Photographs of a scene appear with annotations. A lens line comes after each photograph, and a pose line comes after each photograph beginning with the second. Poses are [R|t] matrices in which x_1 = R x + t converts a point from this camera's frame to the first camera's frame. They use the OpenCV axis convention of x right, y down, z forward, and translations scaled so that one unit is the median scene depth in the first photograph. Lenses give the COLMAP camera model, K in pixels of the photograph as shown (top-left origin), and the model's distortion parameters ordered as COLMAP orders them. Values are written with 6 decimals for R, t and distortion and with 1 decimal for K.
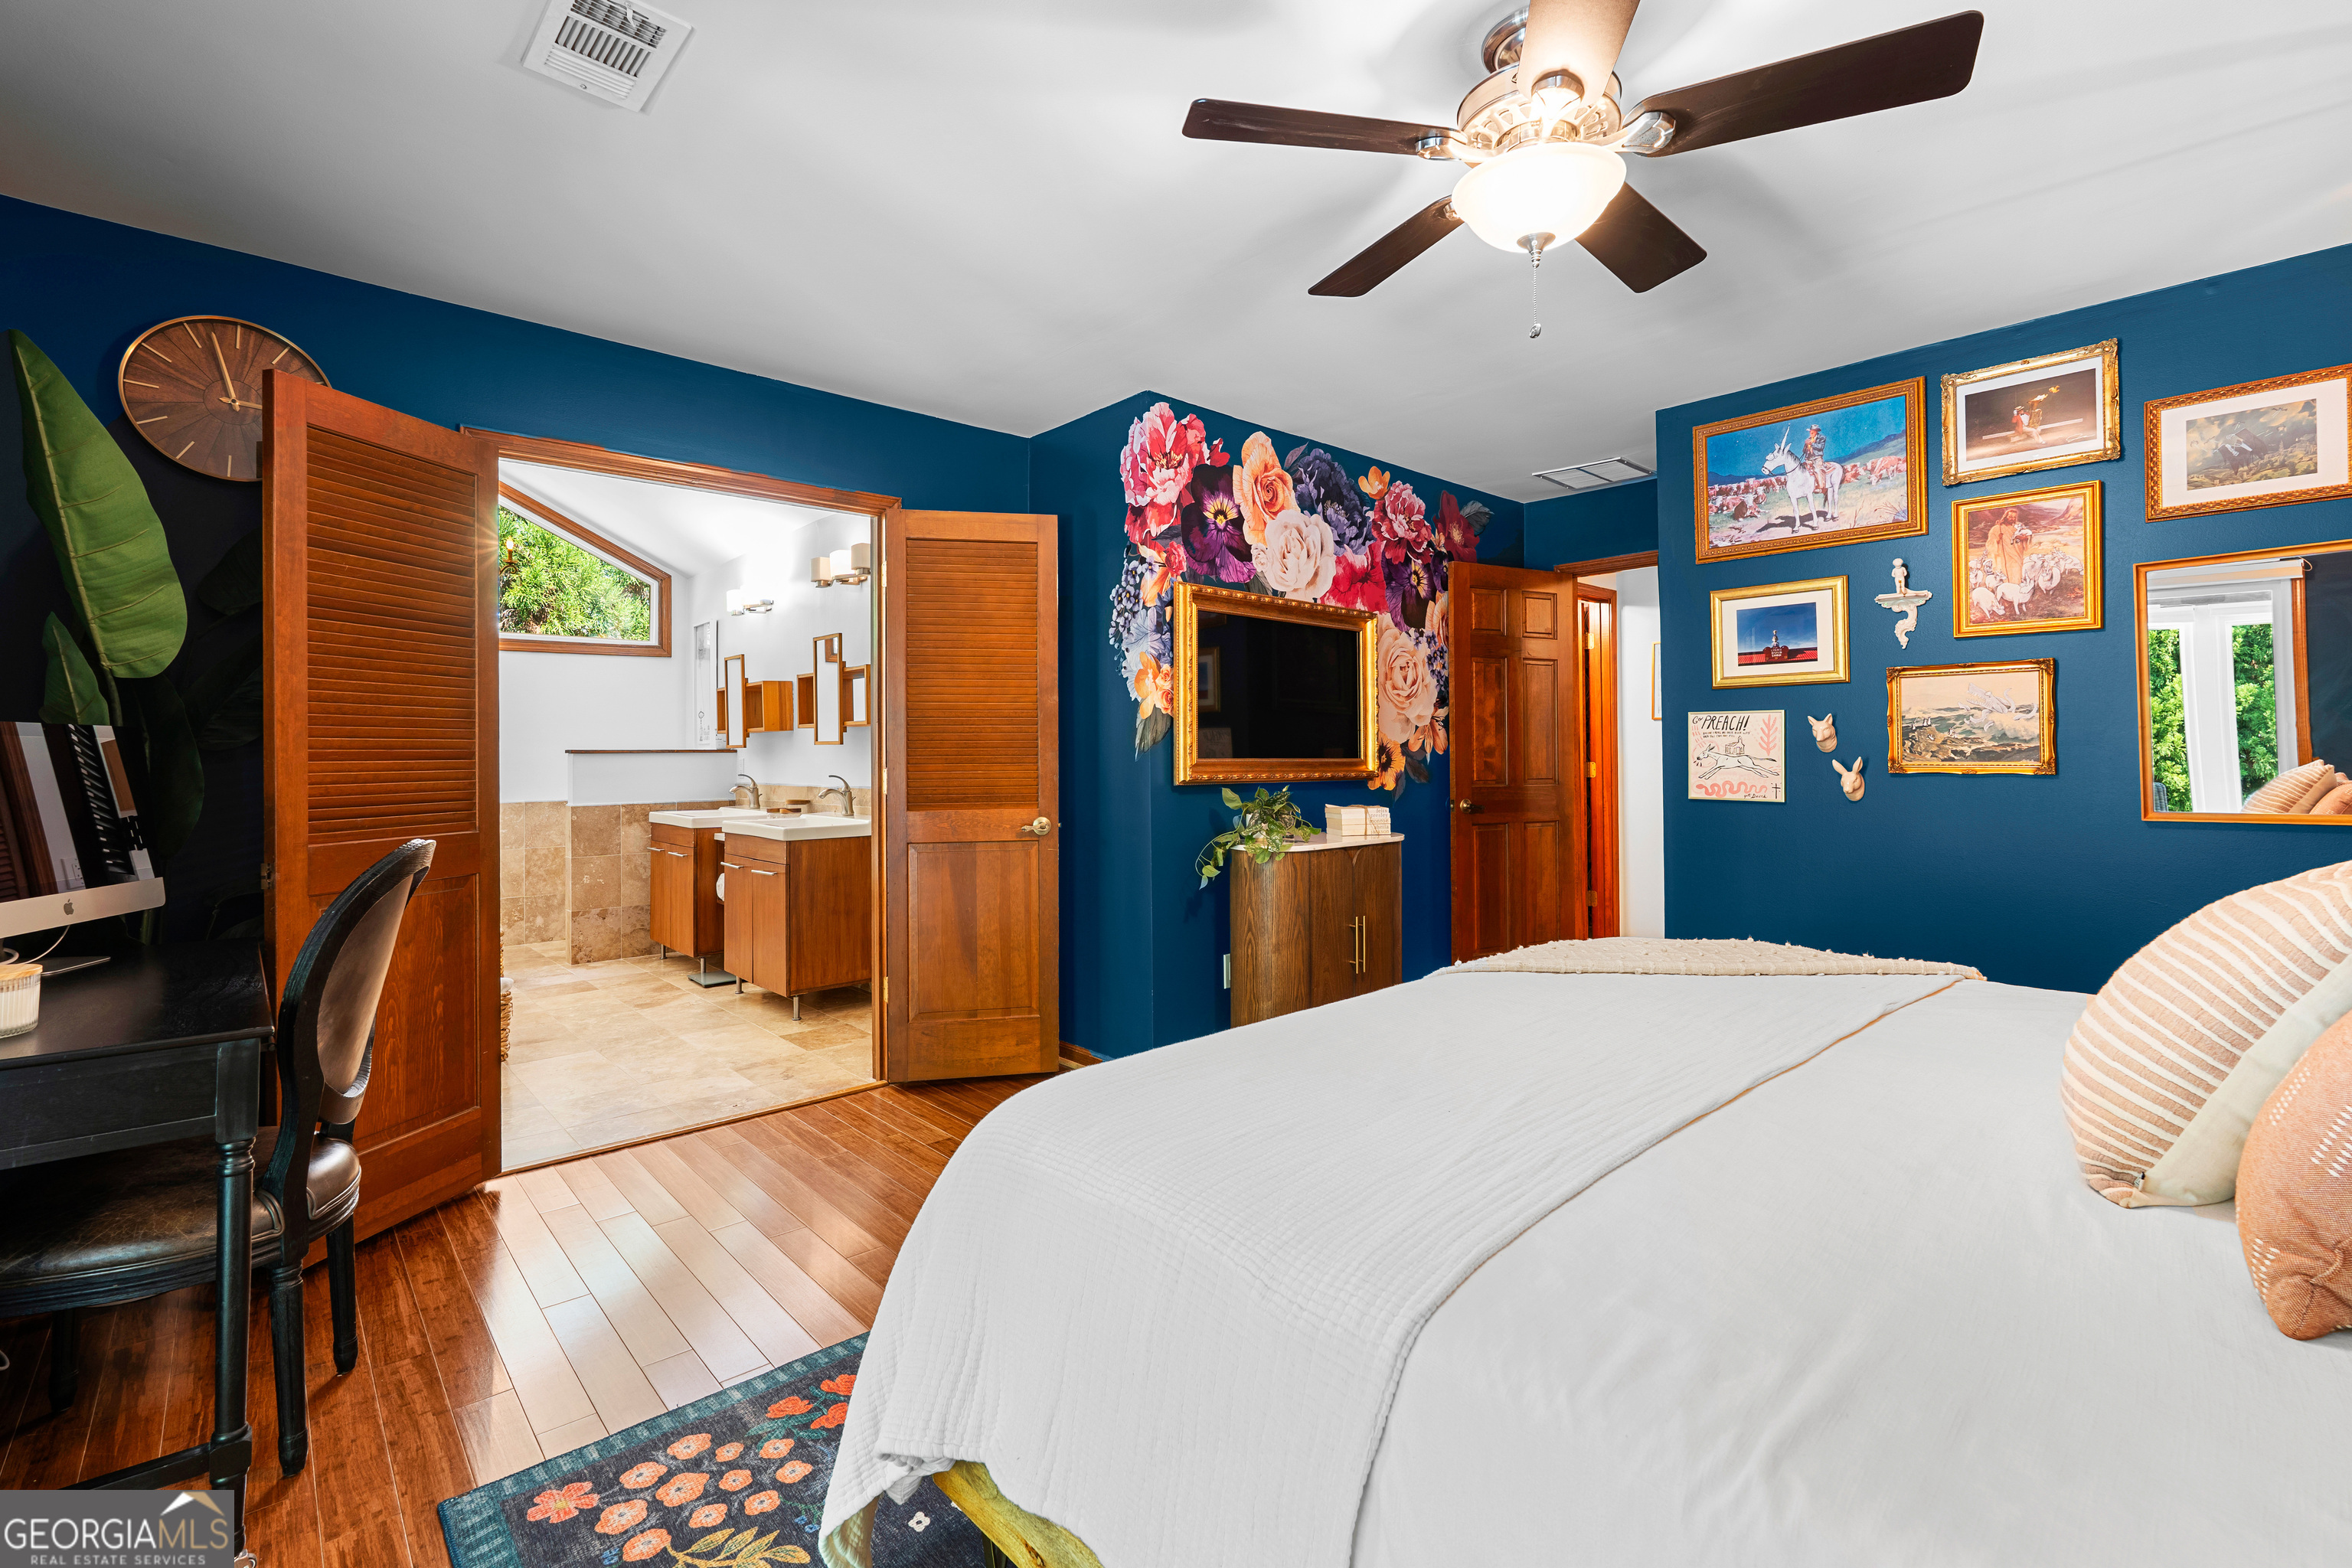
lens RADIAL K [[1026.7, 0, 1180.5], [0, 1026.7, 746.1], [0, 0, 1]] dist [-0.005859, 0.000402]
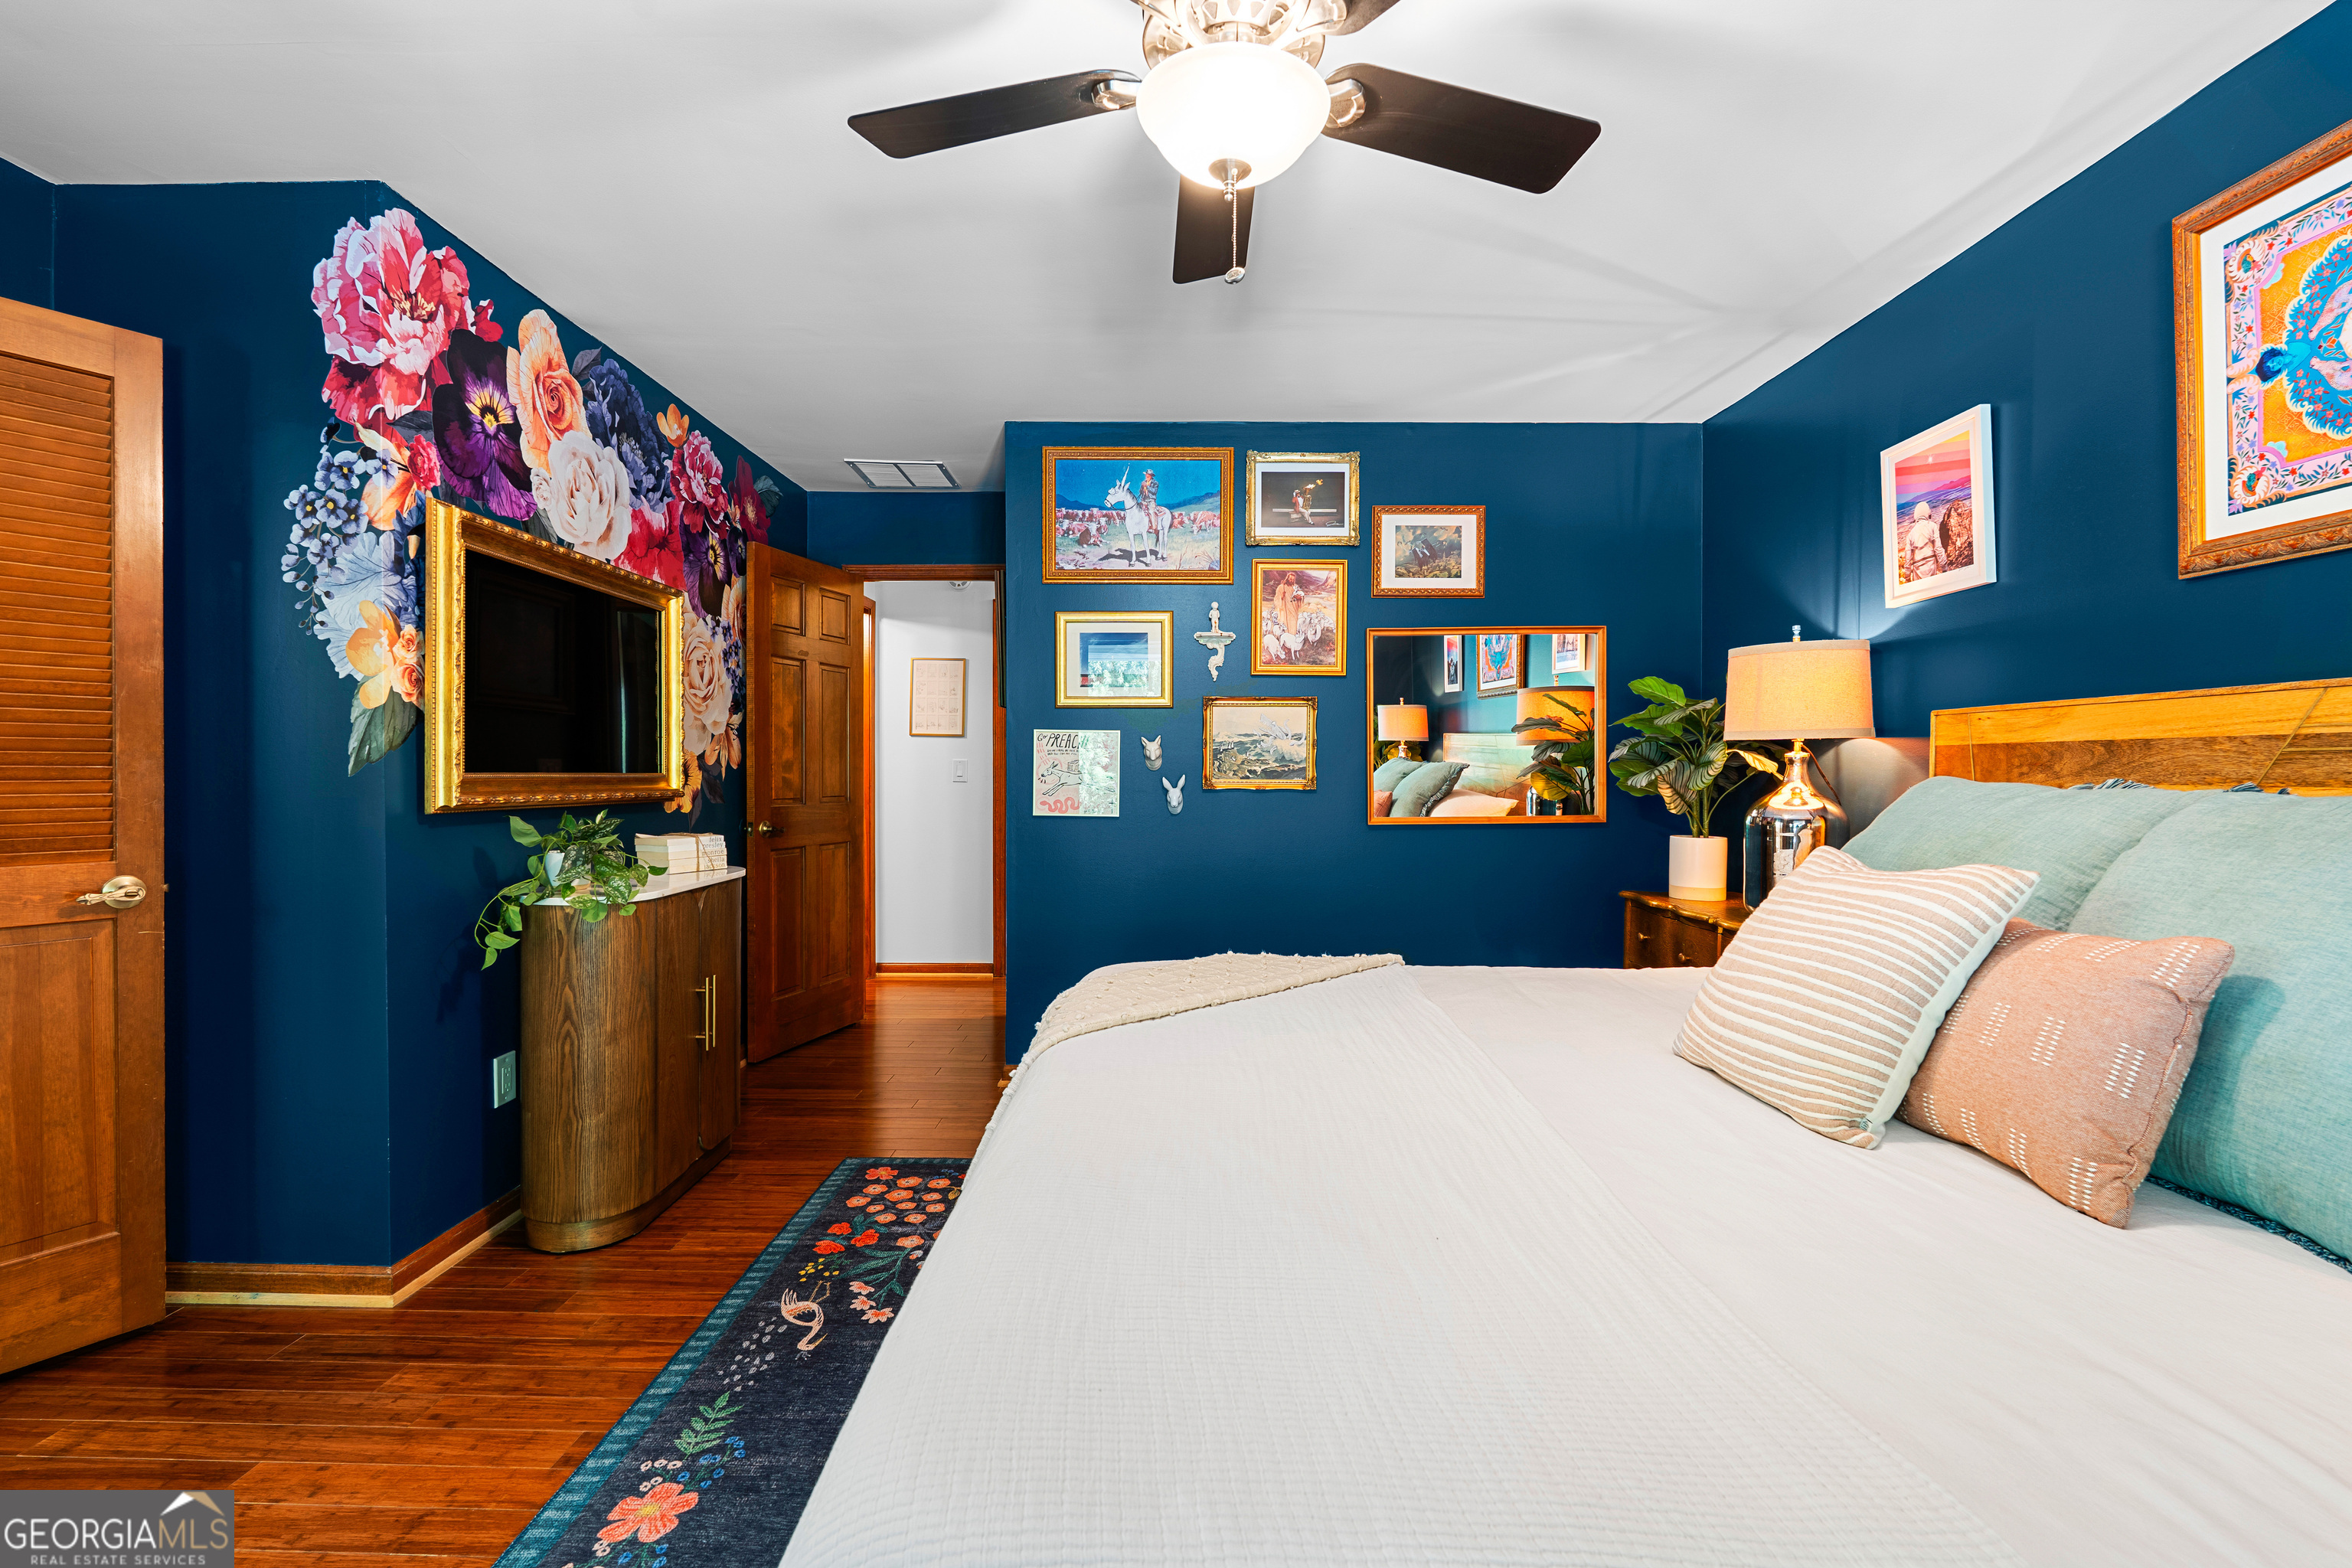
lens RADIAL K [[1026.7, 0, 1156.7], [0, 1026.7, 778.8], [0, 0, 1]] dist [-0.005859, 0.000402]
pose [[0.689595, 0.001833, 0.724193, -0.154643], [-0.014481, 0.999832, 0.011259, 0.002251], [-0.724050, -0.018251, 0.689506, 0.221905]]
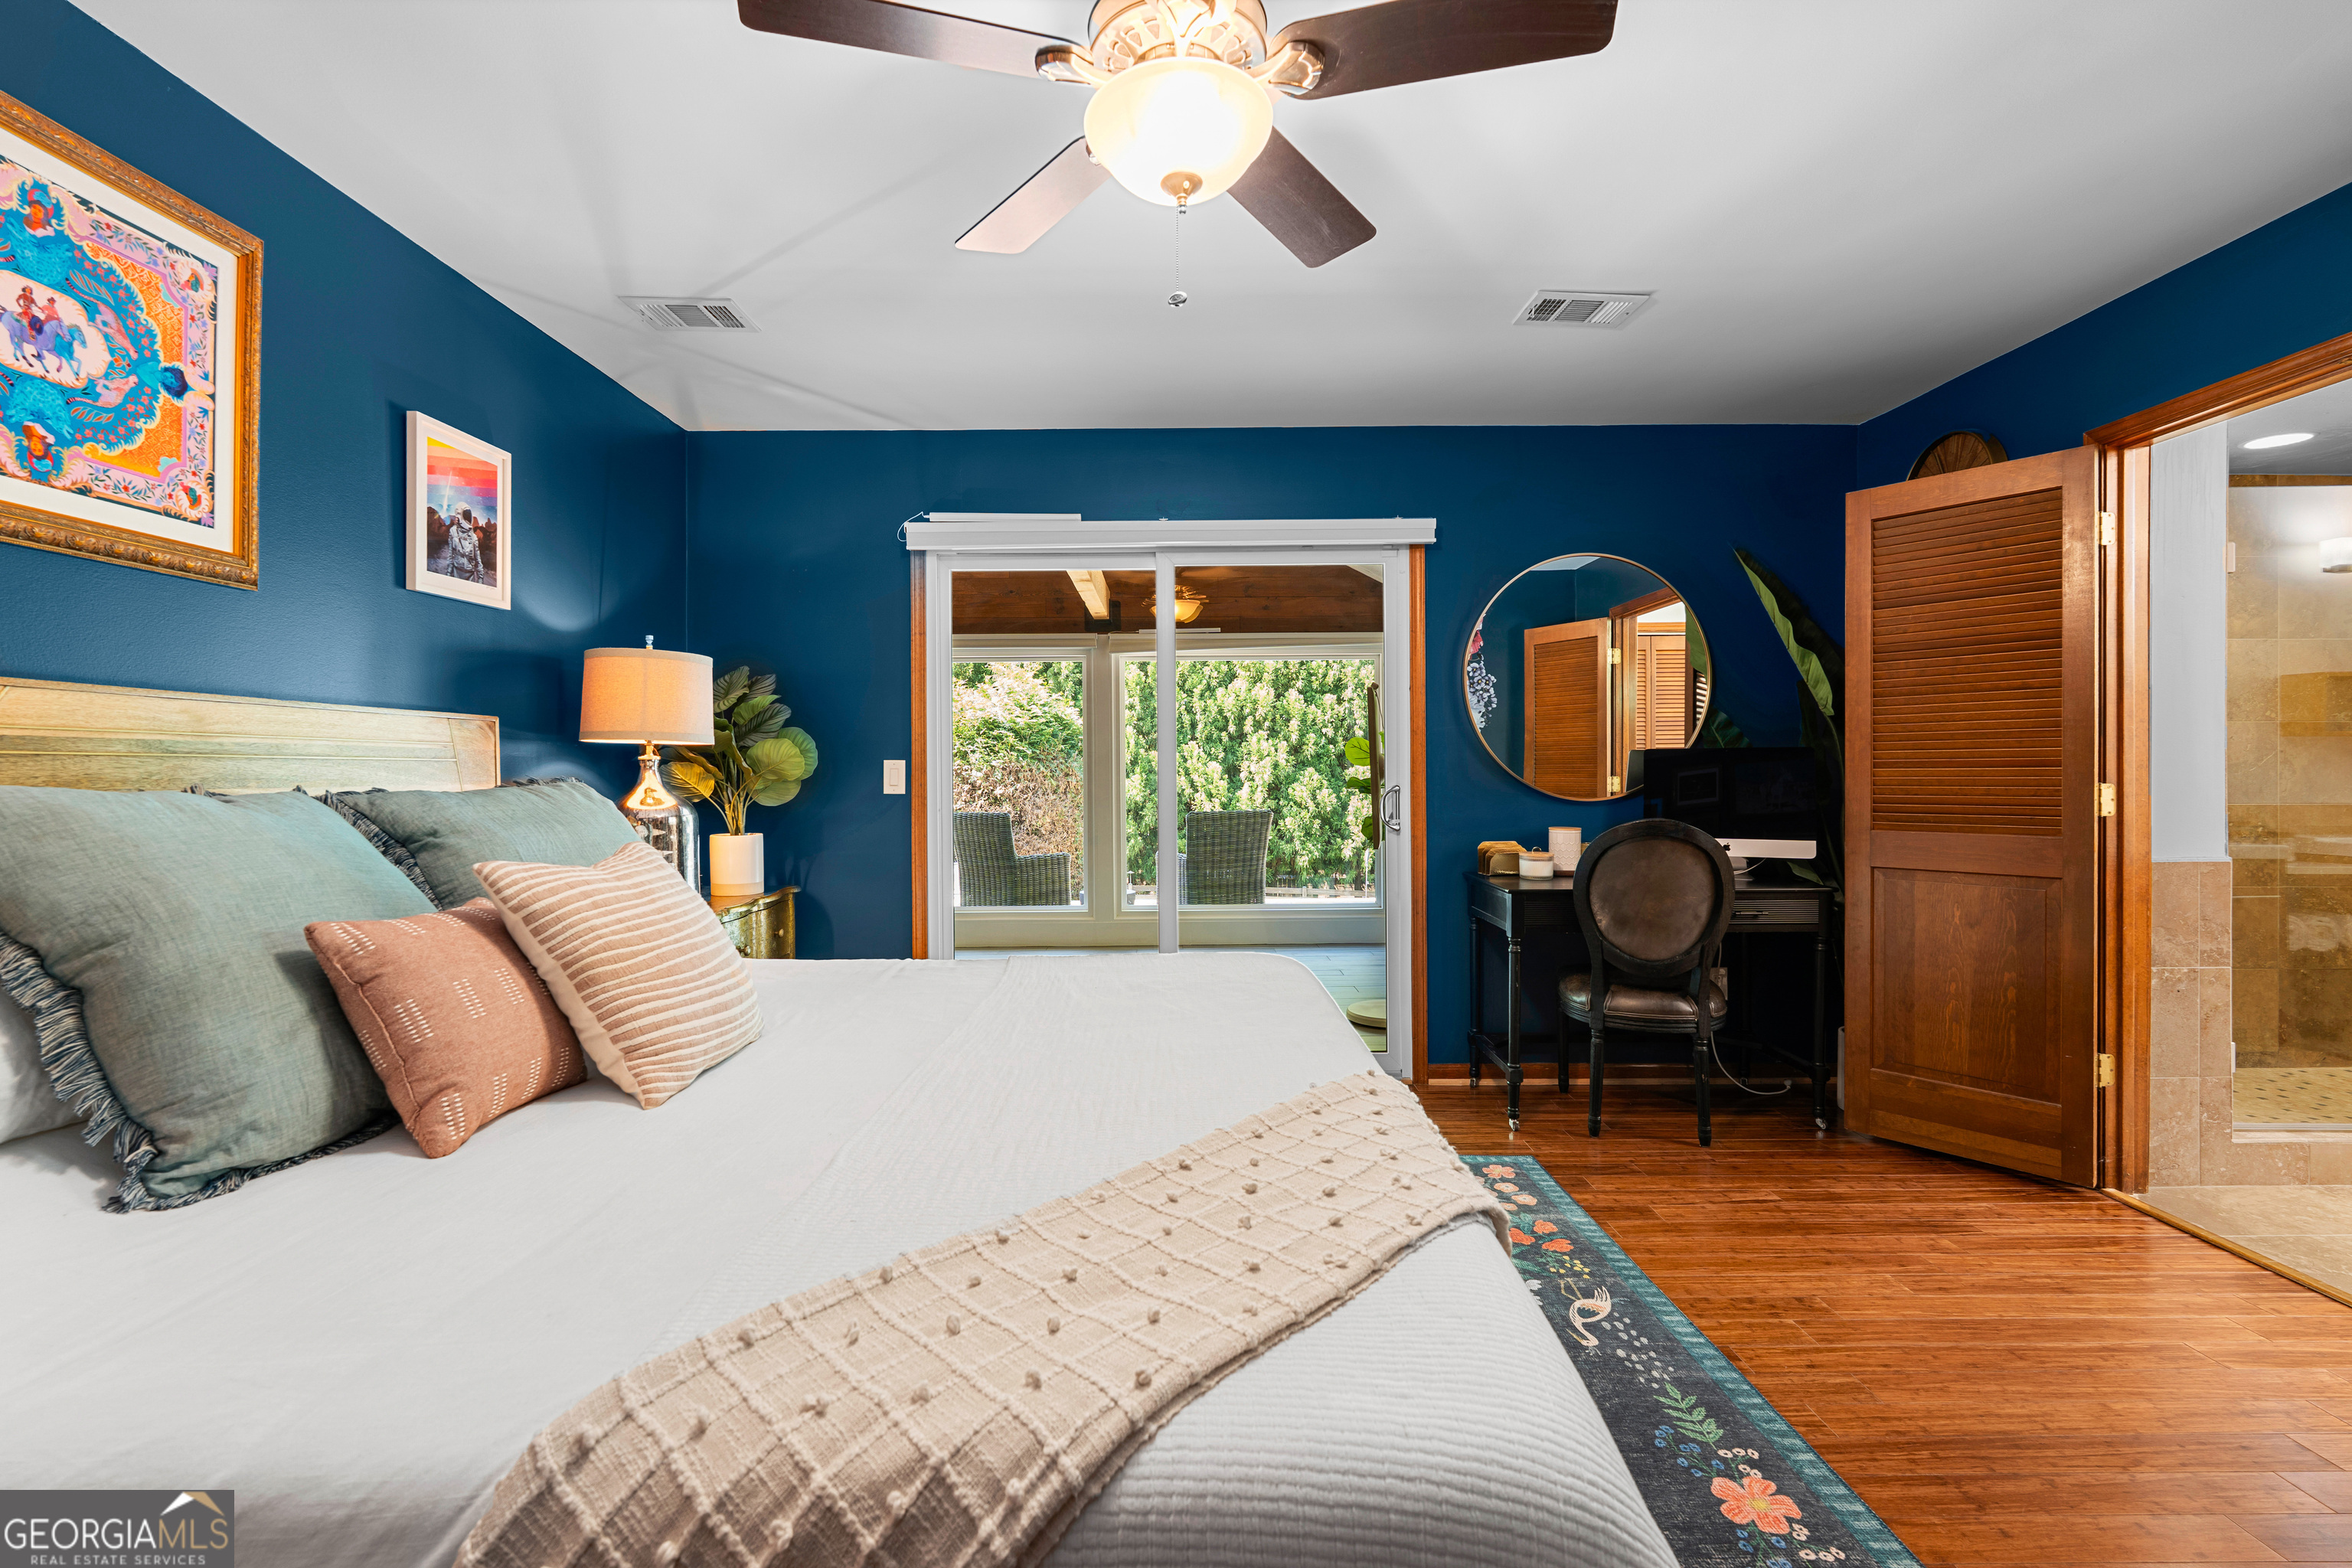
lens RADIAL K [[1026.7, 0, 1187.3], [0, 1026.7, 787.6], [0, 0, 1]] dist [-0.005859, 0.000402]
pose [[-0.674702, 0.022212, -0.737756, 0.476954], [0.015907, 0.999753, 0.015552, 0.002930], [0.737919, -0.001243, -0.674888, 0.772038]]
